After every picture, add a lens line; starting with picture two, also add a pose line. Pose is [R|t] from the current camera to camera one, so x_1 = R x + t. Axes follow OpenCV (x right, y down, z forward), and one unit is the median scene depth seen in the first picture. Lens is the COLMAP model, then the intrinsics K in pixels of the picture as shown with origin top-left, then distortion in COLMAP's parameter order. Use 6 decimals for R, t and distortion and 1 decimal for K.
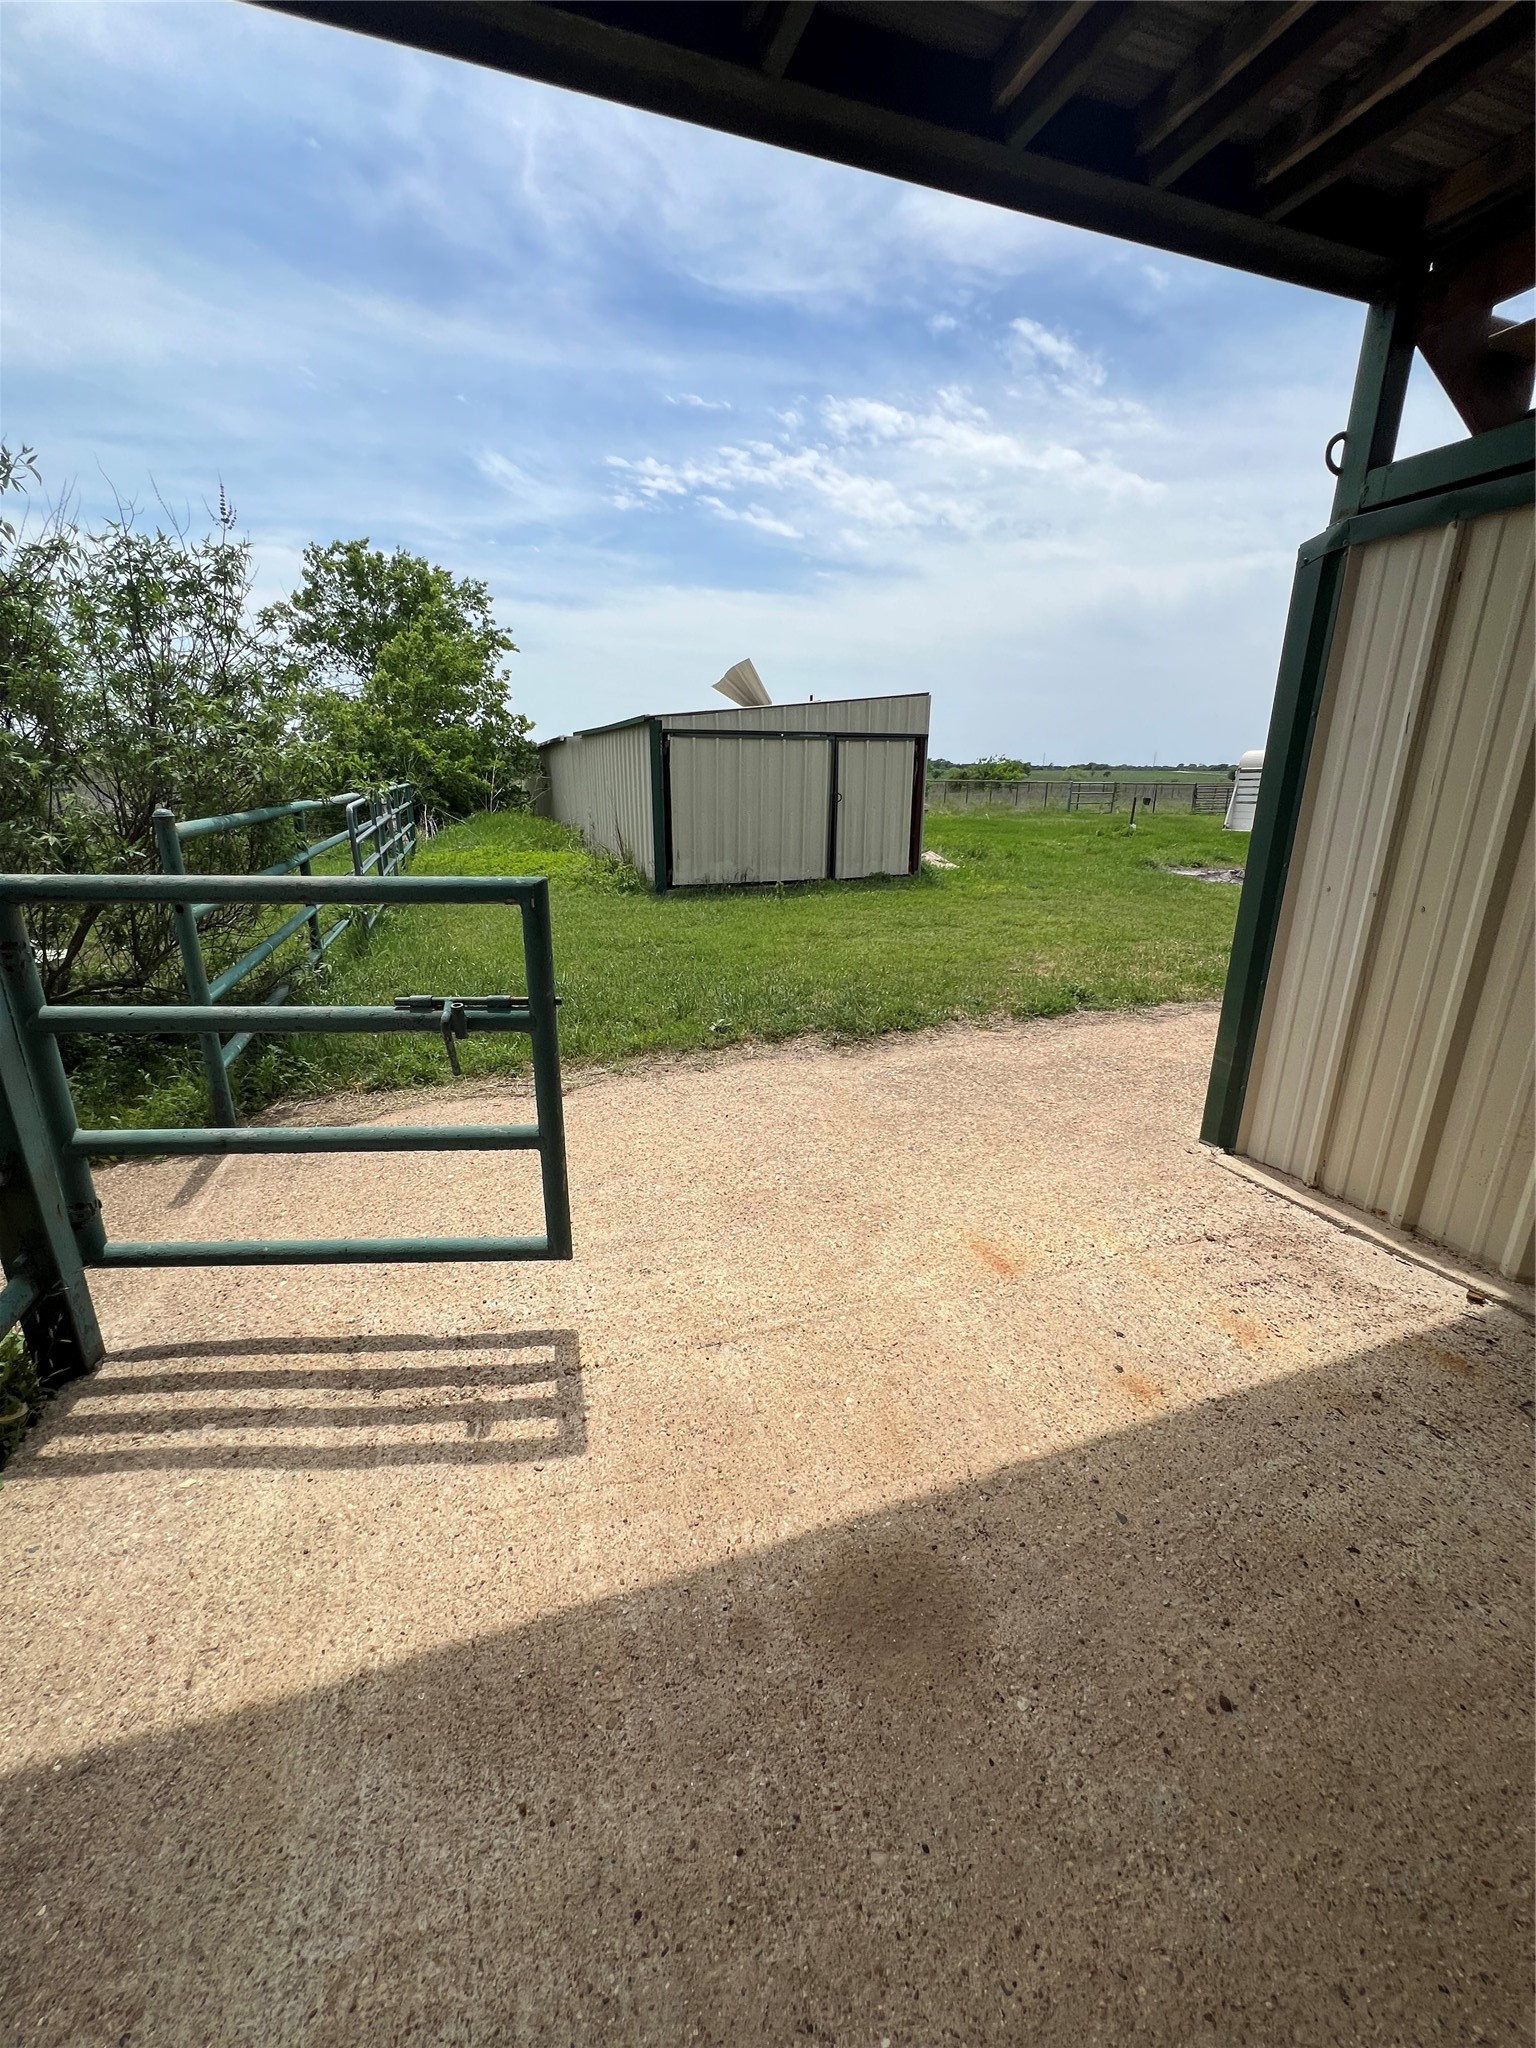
lens RADIAL K [[824.2, 0, 767.8], [0, 824.2, 1021.6], [0, 0, 1]] dist [-0.000391, 0.000342]
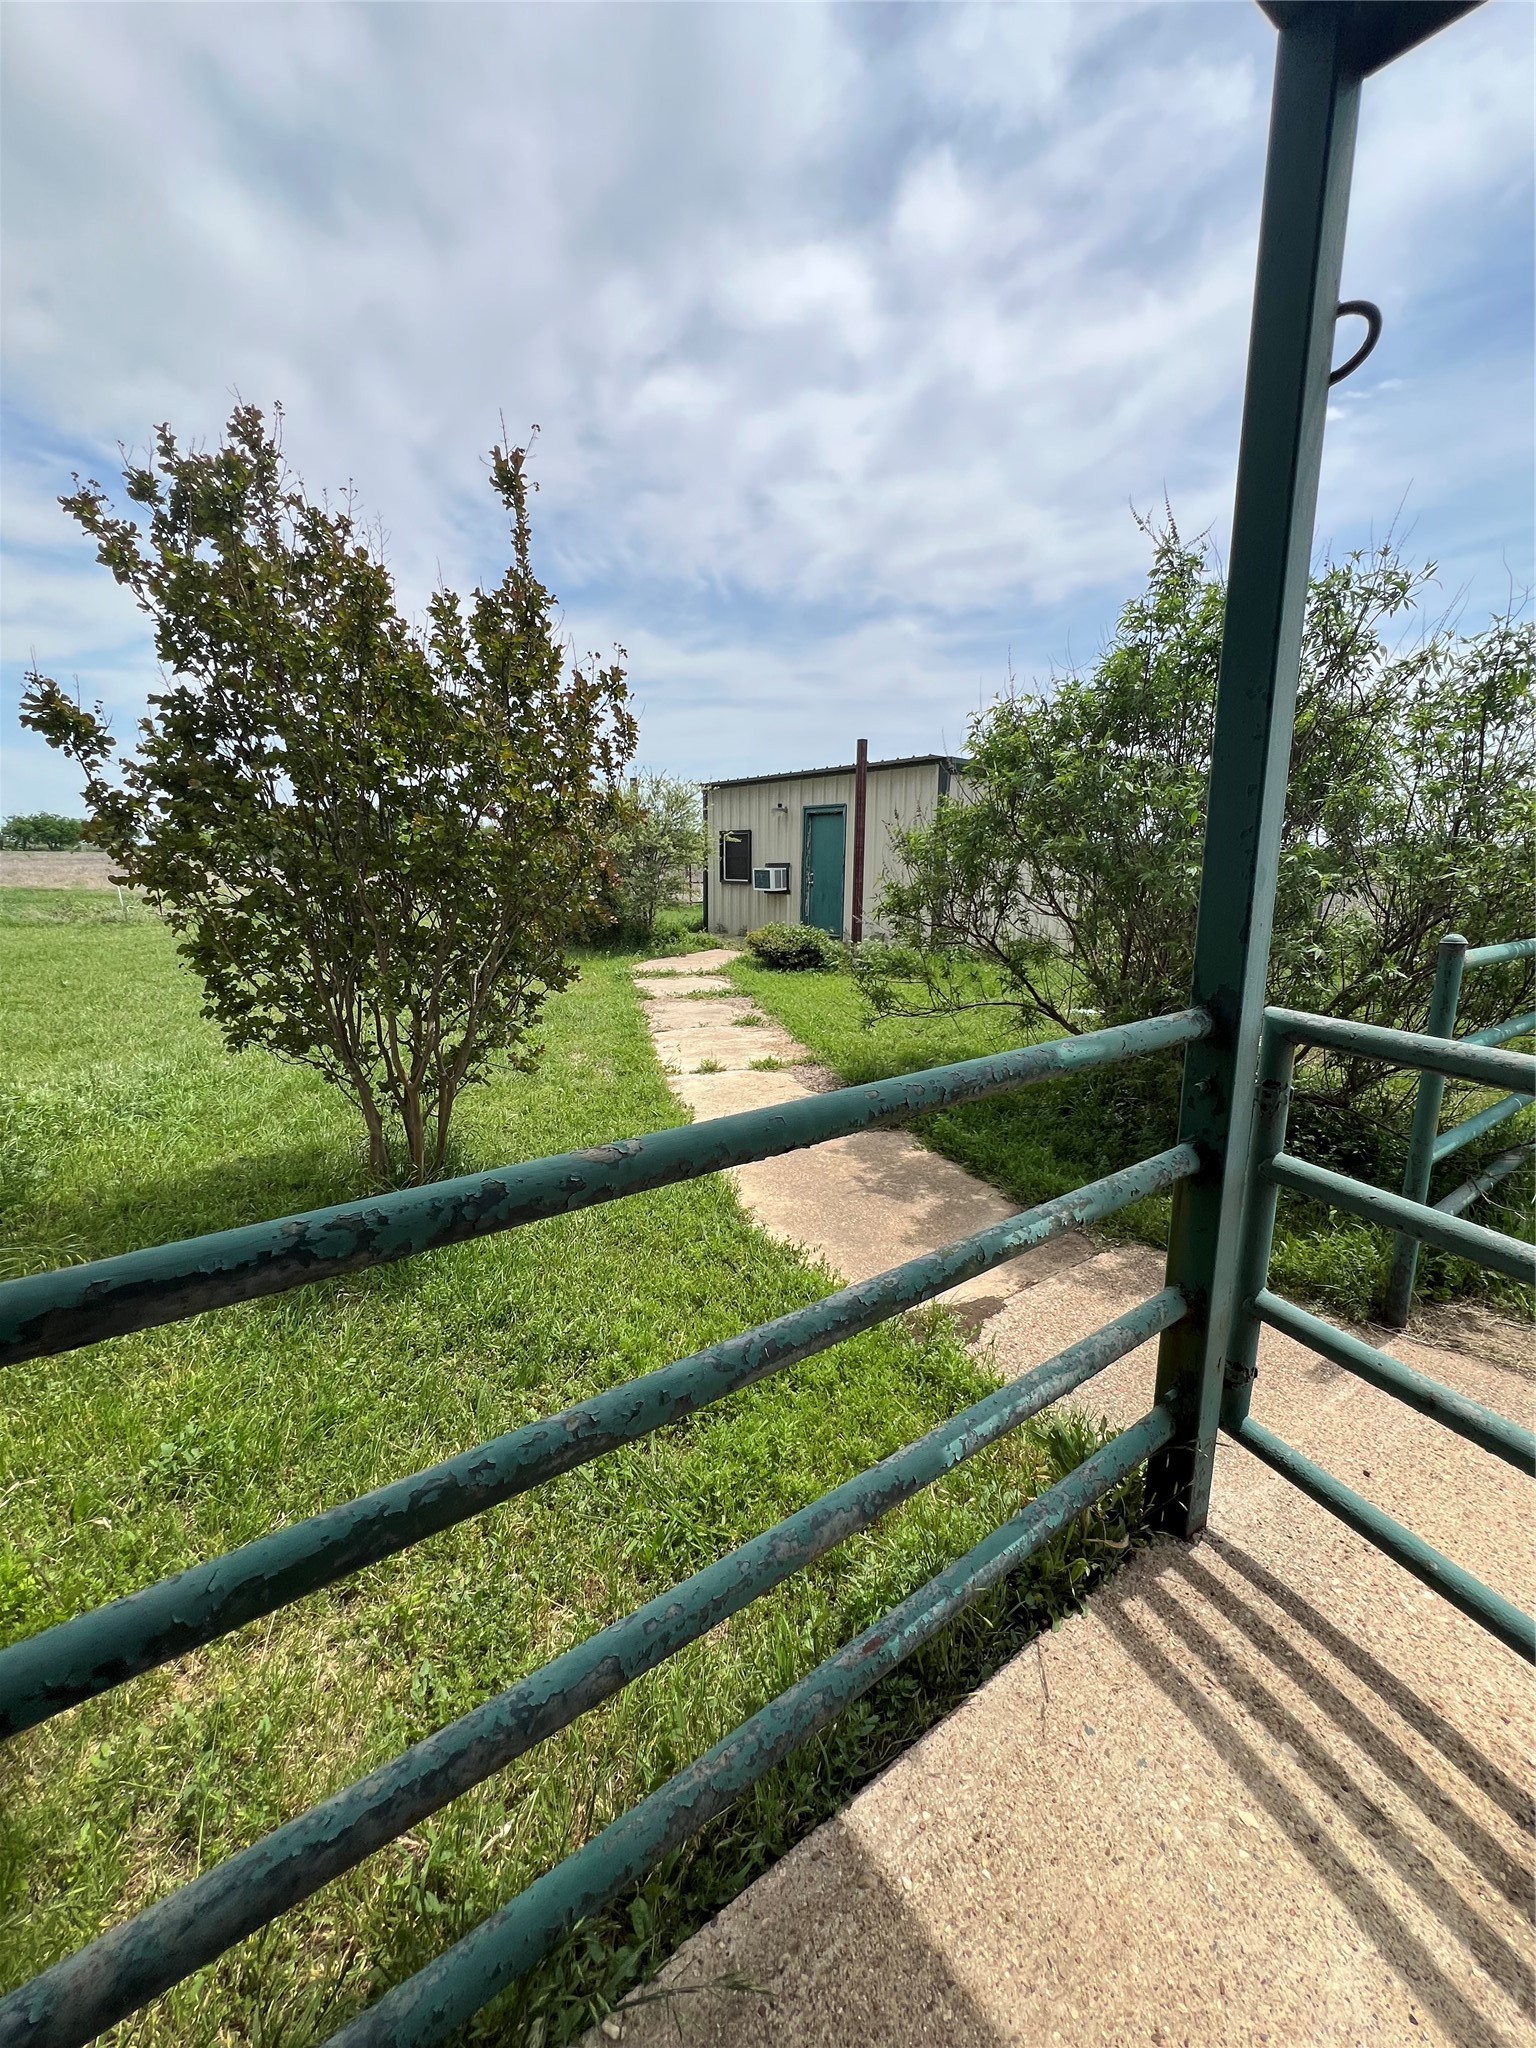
lens RADIAL K [[824.2, 0, 775.1], [0, 824.2, 1025.3], [0, 0, 1]] dist [-0.000391, 0.000342]
pose [[0.310415, 0.182046, -0.933007, -0.210570], [-0.280227, 0.955400, 0.093183, -0.074806], [0.908359, 0.232529, 0.347585, 0.131665]]
